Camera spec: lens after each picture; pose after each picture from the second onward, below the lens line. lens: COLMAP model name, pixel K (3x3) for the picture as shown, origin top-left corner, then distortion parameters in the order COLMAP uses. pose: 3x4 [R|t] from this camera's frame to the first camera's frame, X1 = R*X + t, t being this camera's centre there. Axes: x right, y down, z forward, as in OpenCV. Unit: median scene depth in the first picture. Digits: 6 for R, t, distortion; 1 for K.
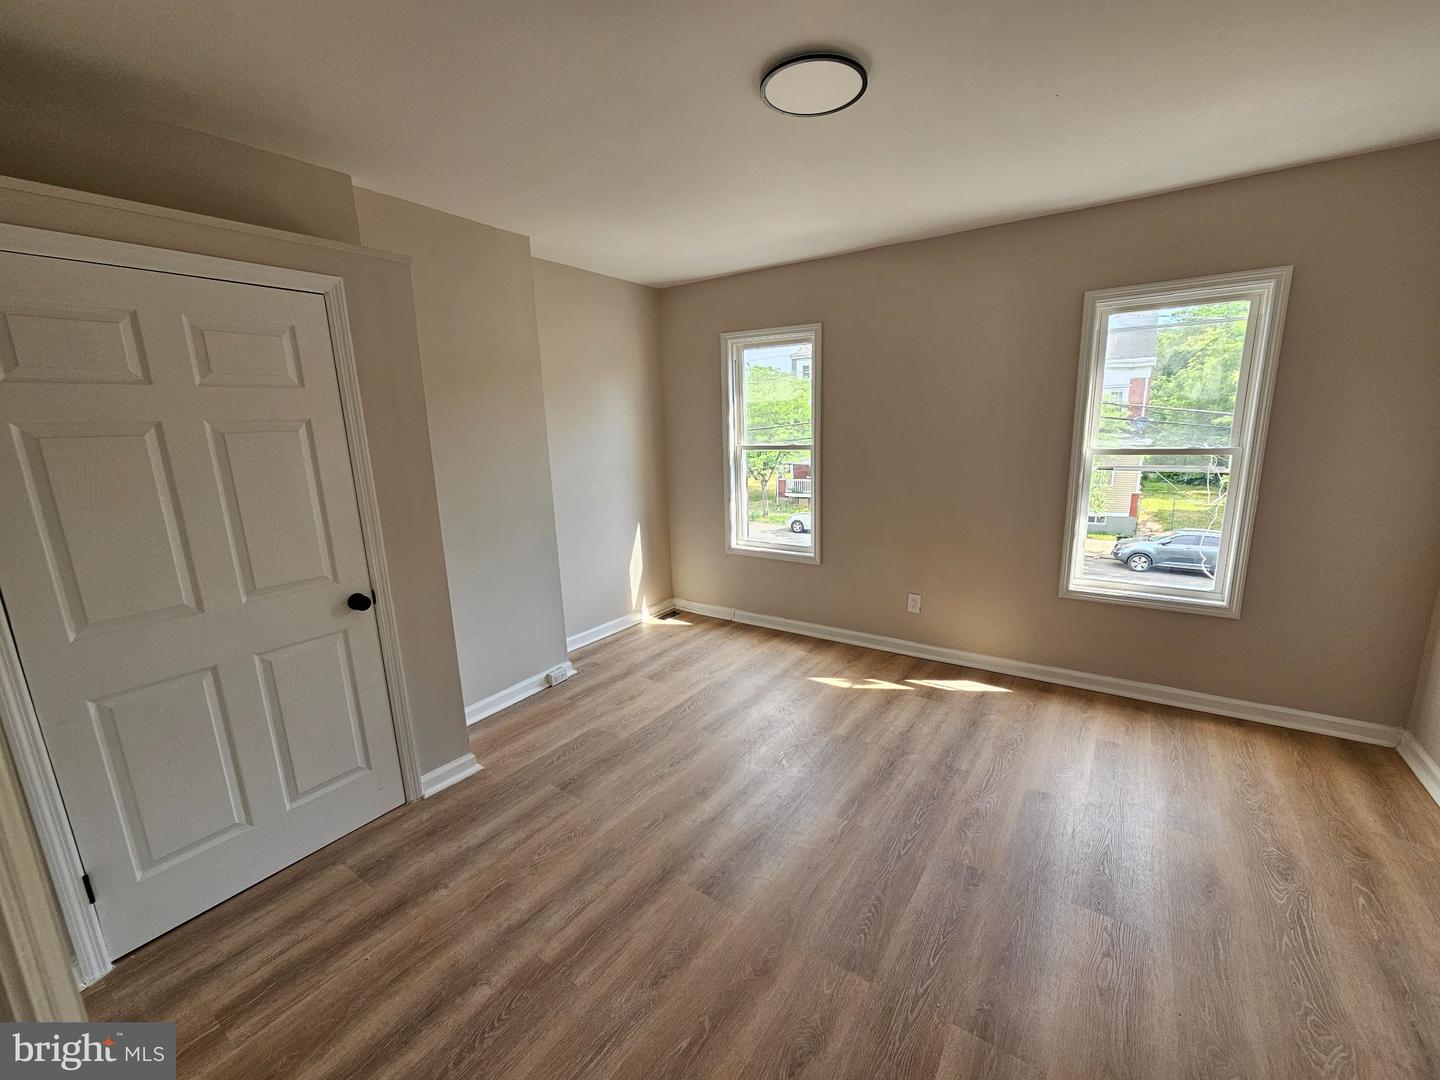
lens RADIAL K [[587.5, 0, 727.0], [0, 587.5, 540.5], [0, 0, 1]] dist [-0.002692, 0.000245]
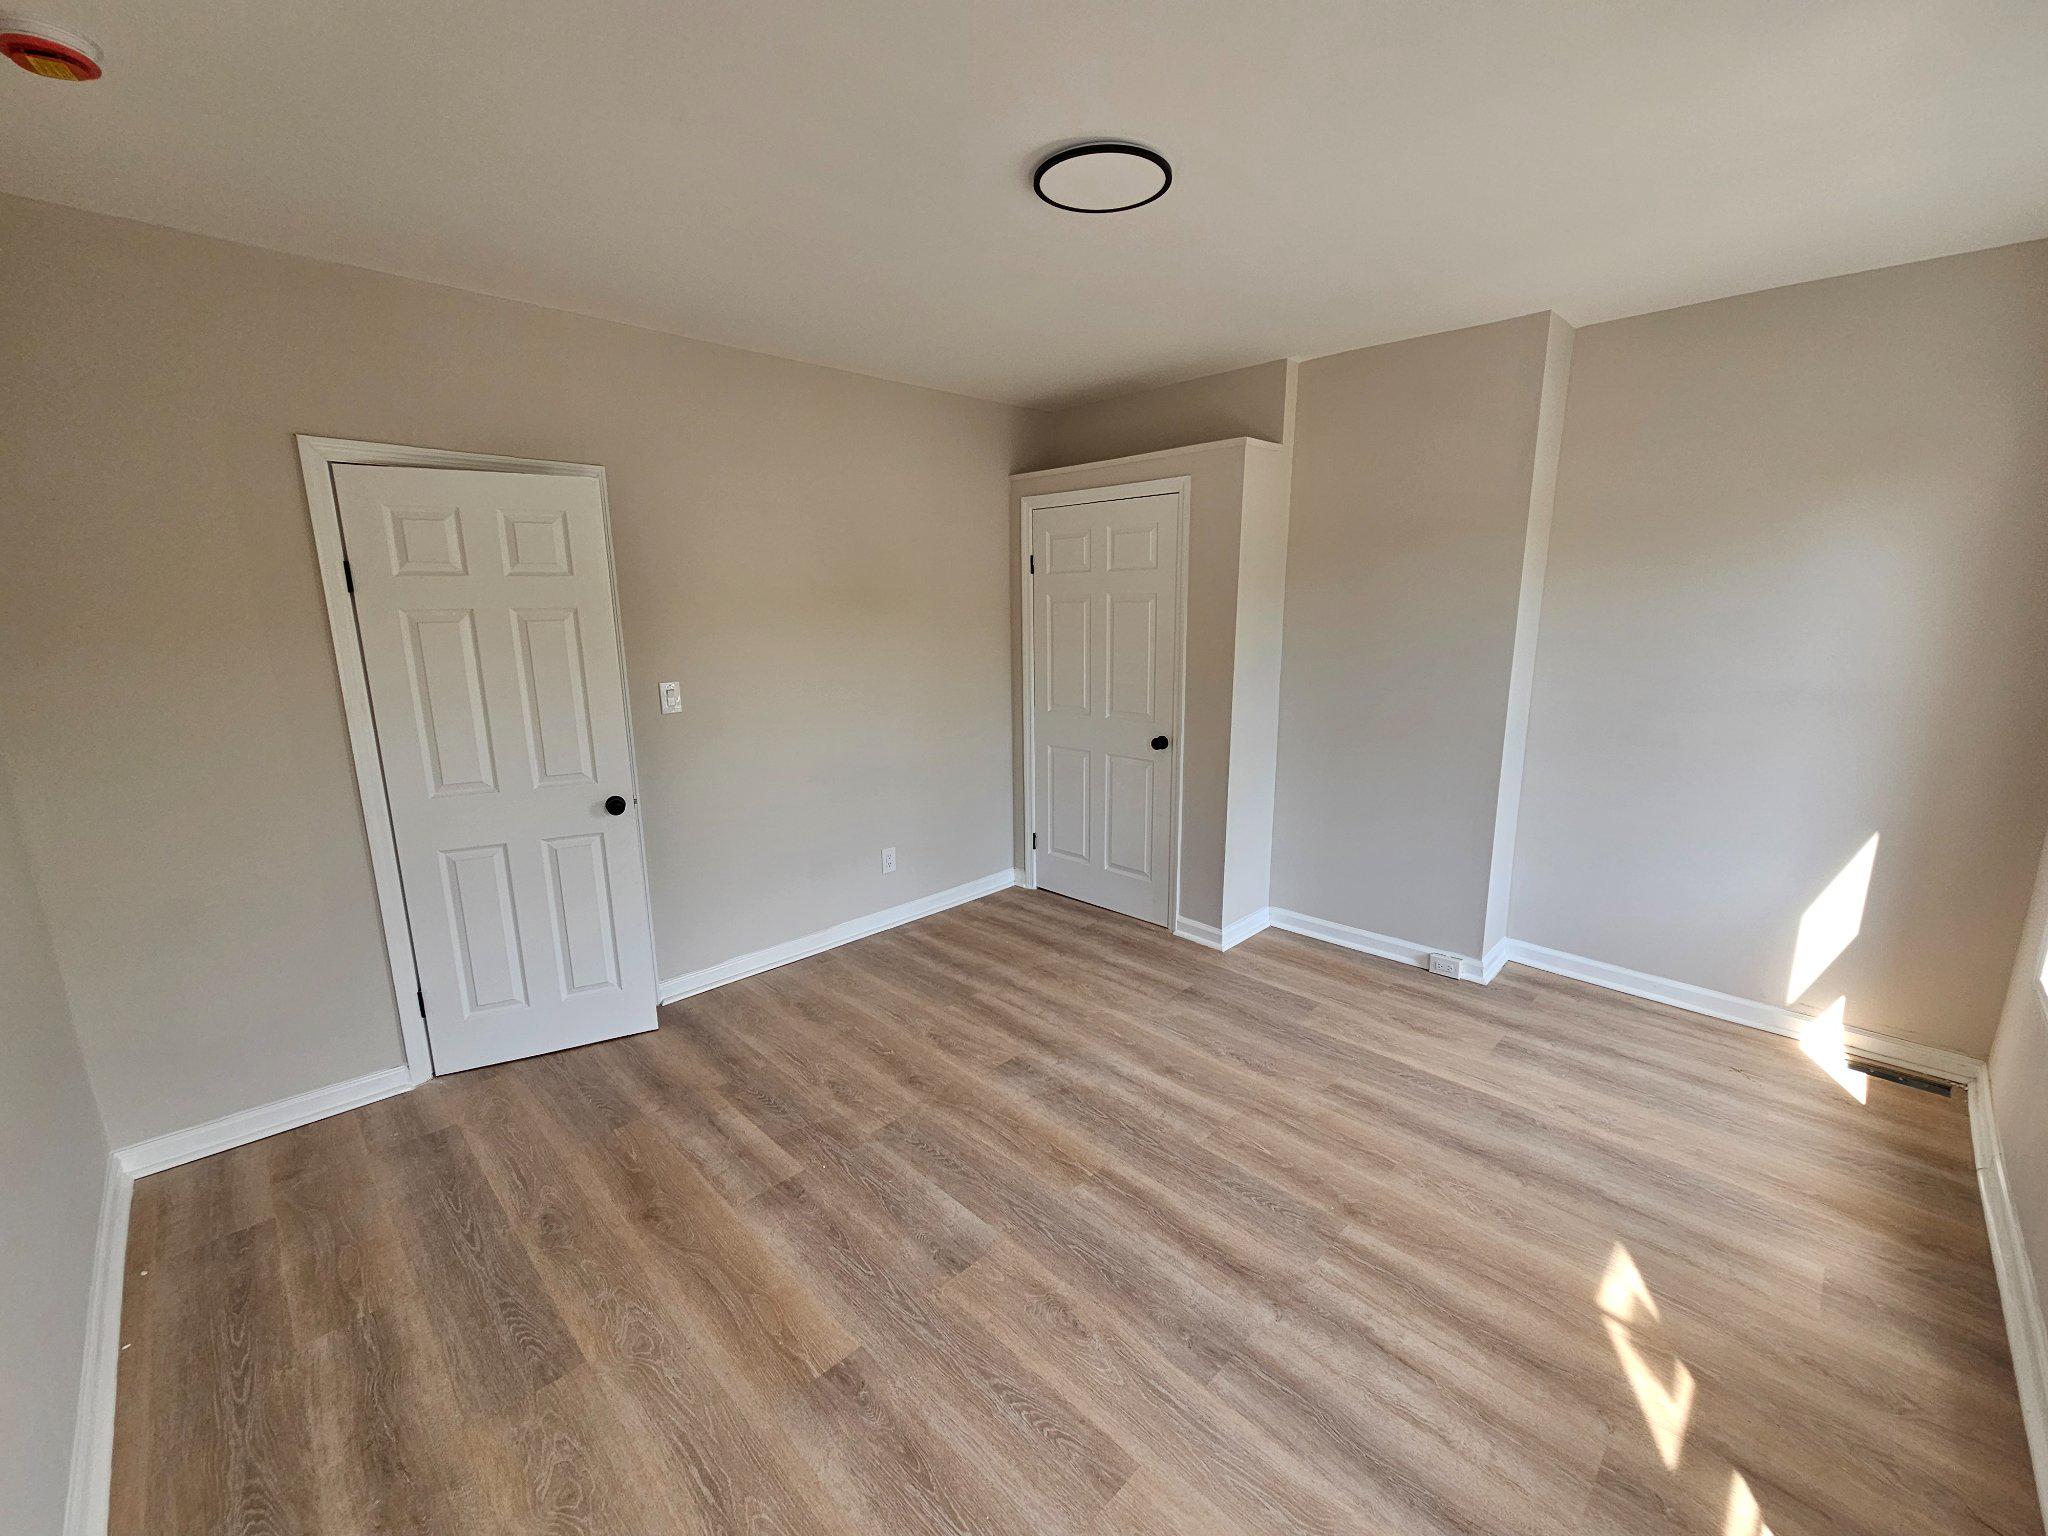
lens RADIAL K [[835.6, 0, 1036.8], [0, 835.6, 779.7], [0, 0, 1]] dist [-0.002692, 0.000245]
pose [[-0.165609, 0.240587, -0.956395, 0.906843], [-0.184981, 0.944996, 0.269750, -0.202309], [0.968688, 0.221588, -0.111995, 0.798079]]
